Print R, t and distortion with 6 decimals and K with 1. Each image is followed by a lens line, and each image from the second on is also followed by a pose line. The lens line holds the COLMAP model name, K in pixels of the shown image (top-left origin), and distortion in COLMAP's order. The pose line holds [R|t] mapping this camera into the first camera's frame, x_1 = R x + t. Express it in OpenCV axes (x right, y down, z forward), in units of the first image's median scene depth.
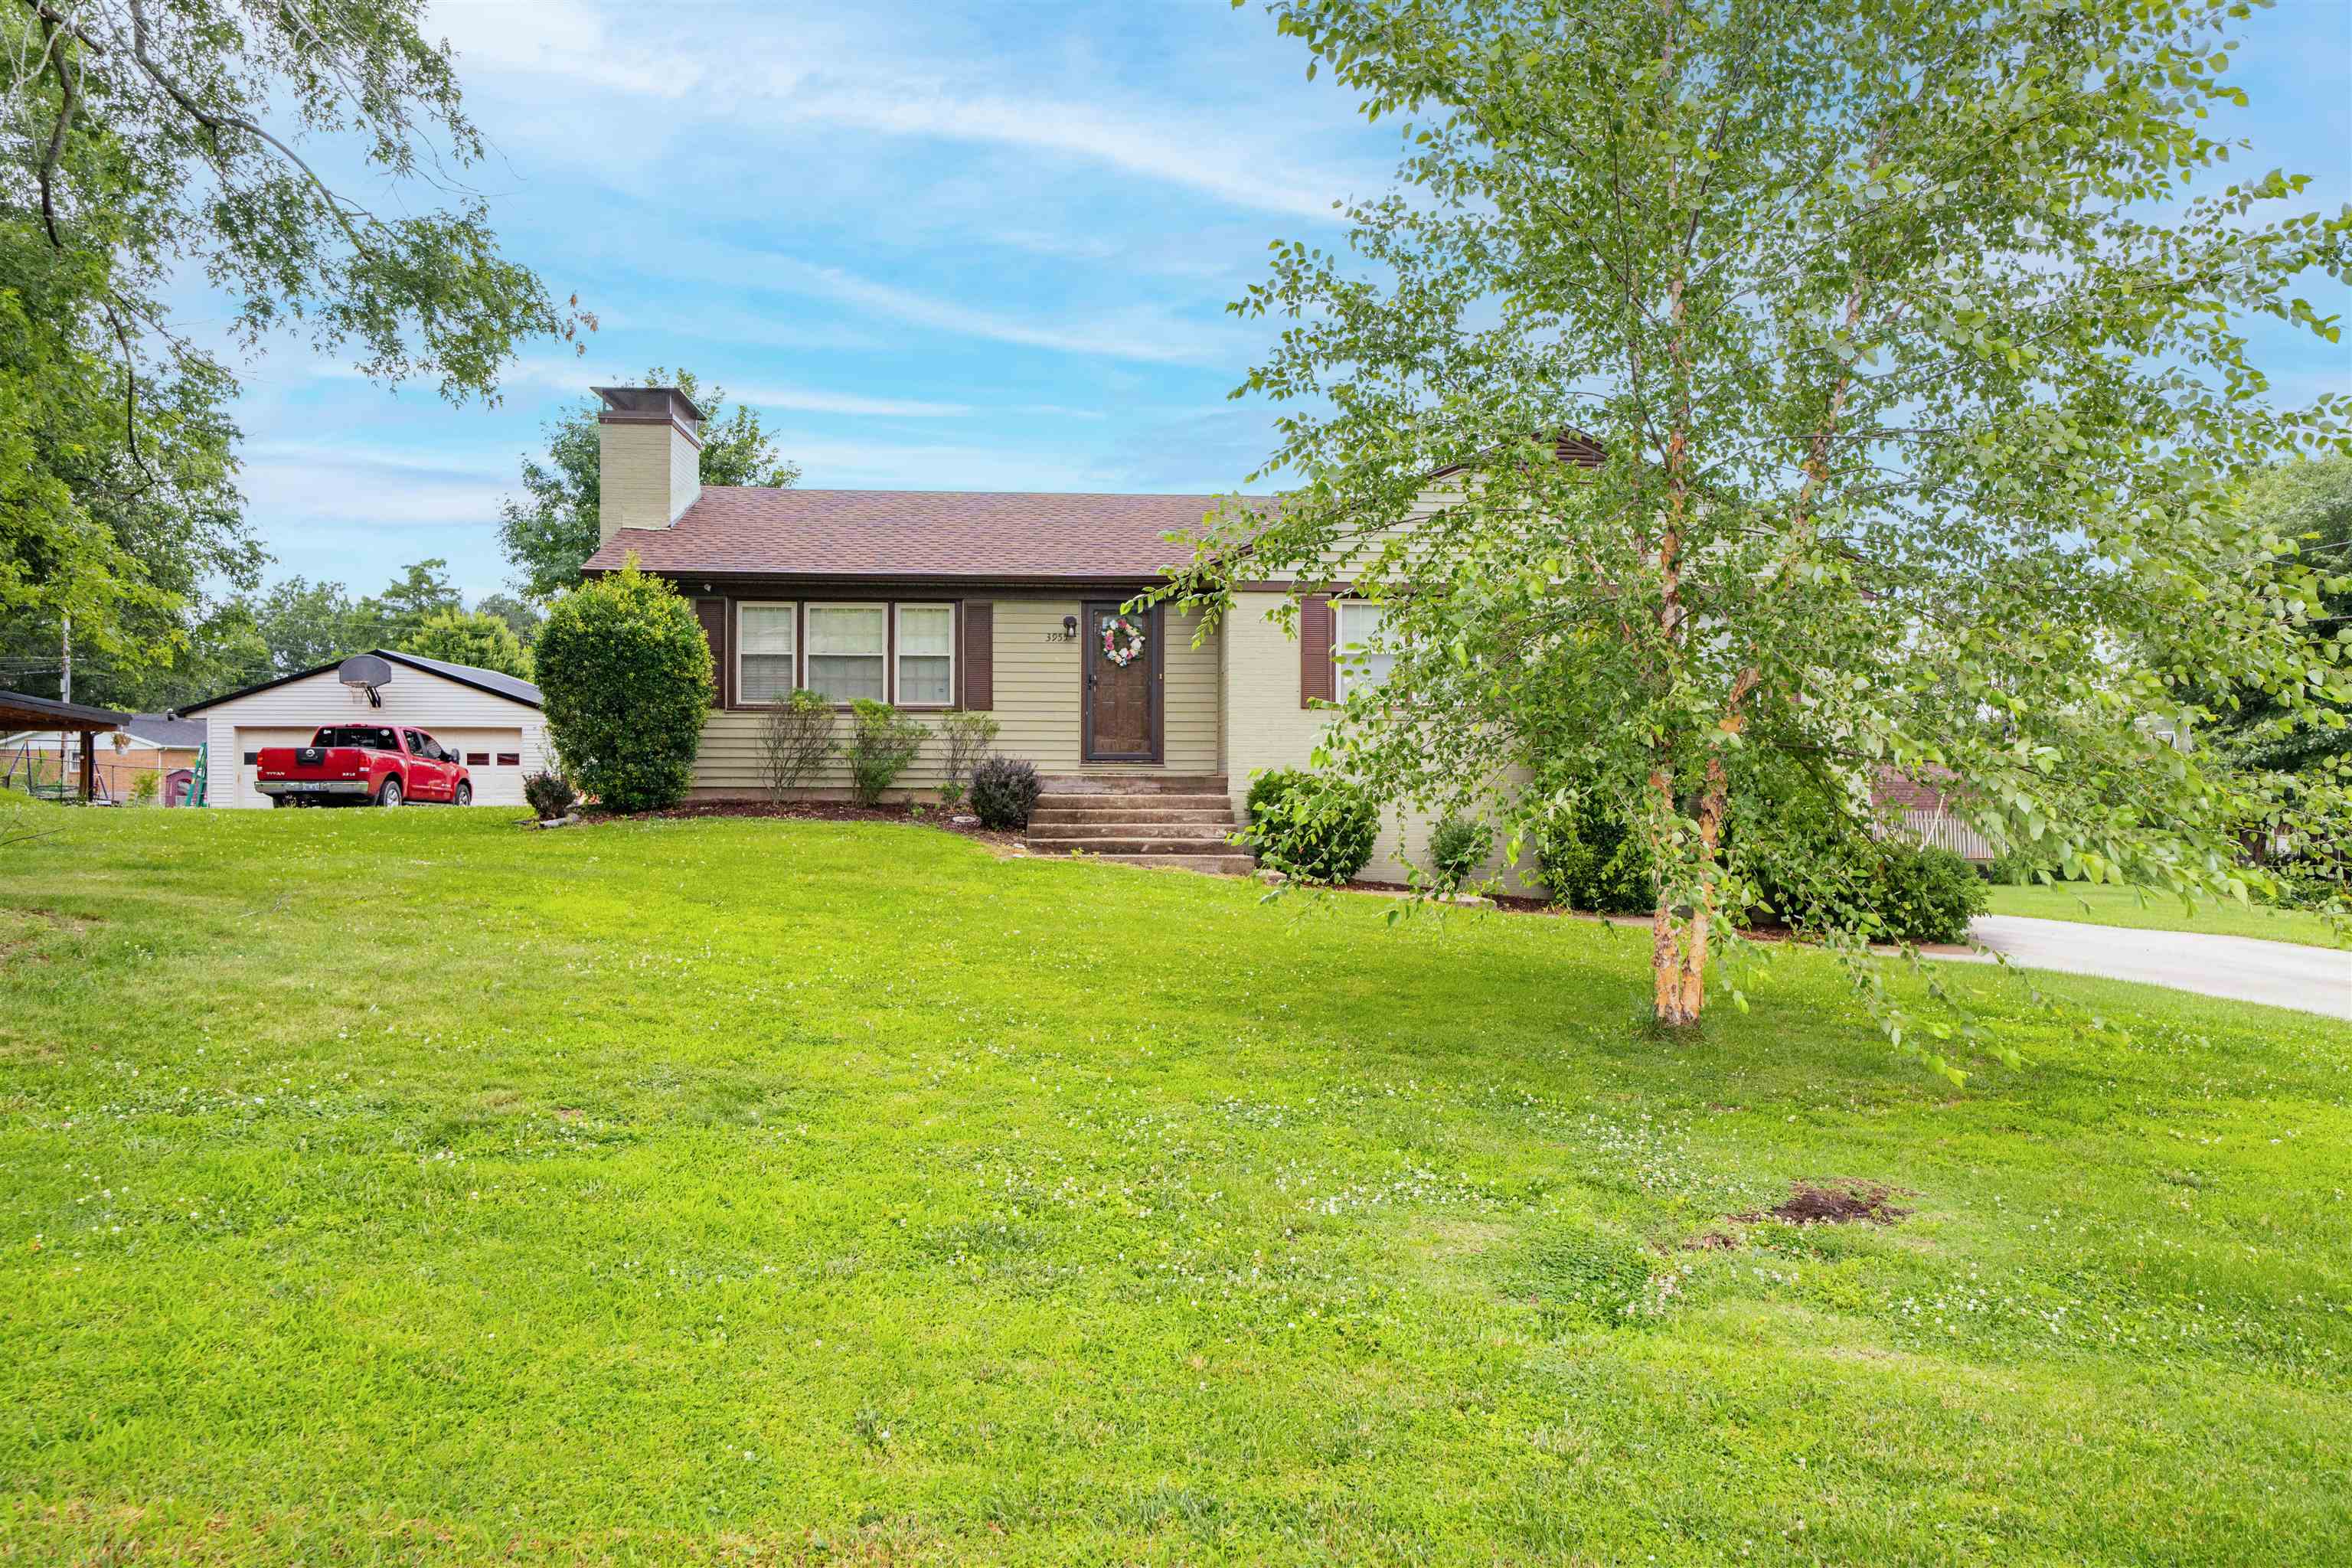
lens RADIAL K [[1625.6, 0, 1176.2], [0, 1625.6, 787.5], [0, 0, 1]] dist [-0.003068, -0.000611]
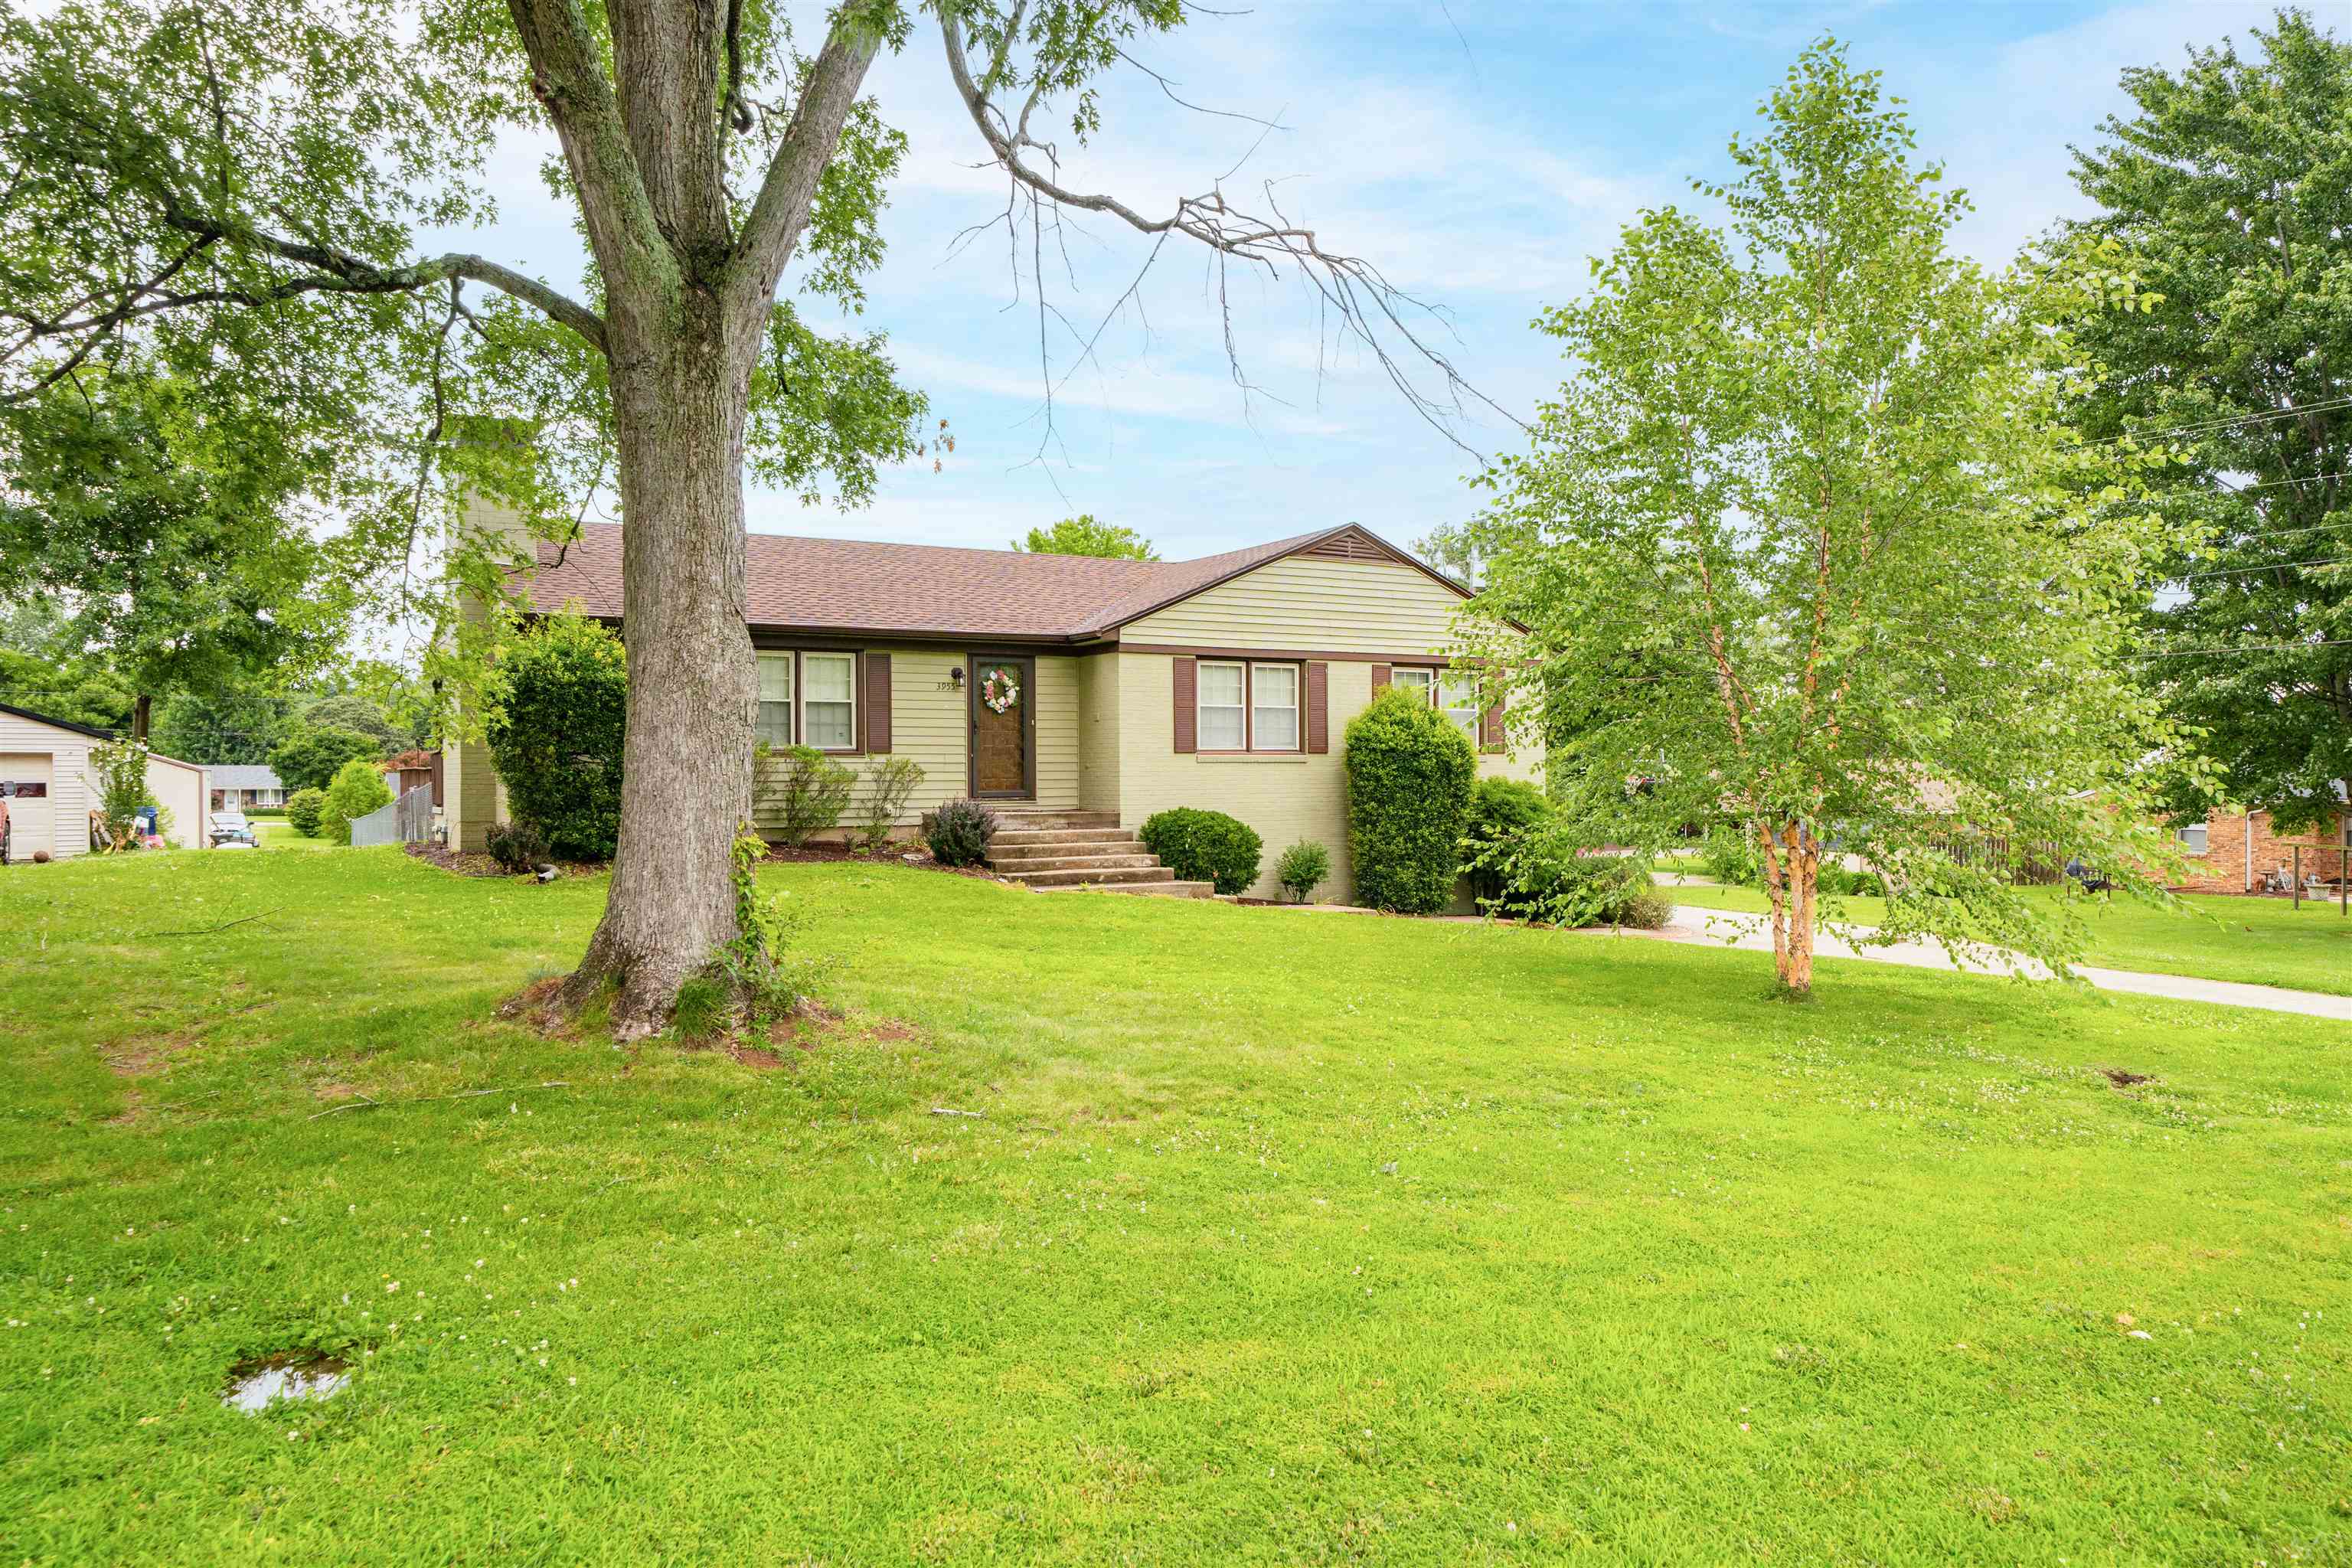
lens RADIAL K [[1625.6, 0, 1176.6], [0, 1625.6, 781.8], [0, 0, 1]] dist [-0.003068, -0.000611]
pose [[0.899013, -0.010643, 0.437792, -0.415619], [0.011042, 0.999938, 0.001635, -0.028096], [-0.437782, 0.003364, 0.899075, -0.055676]]
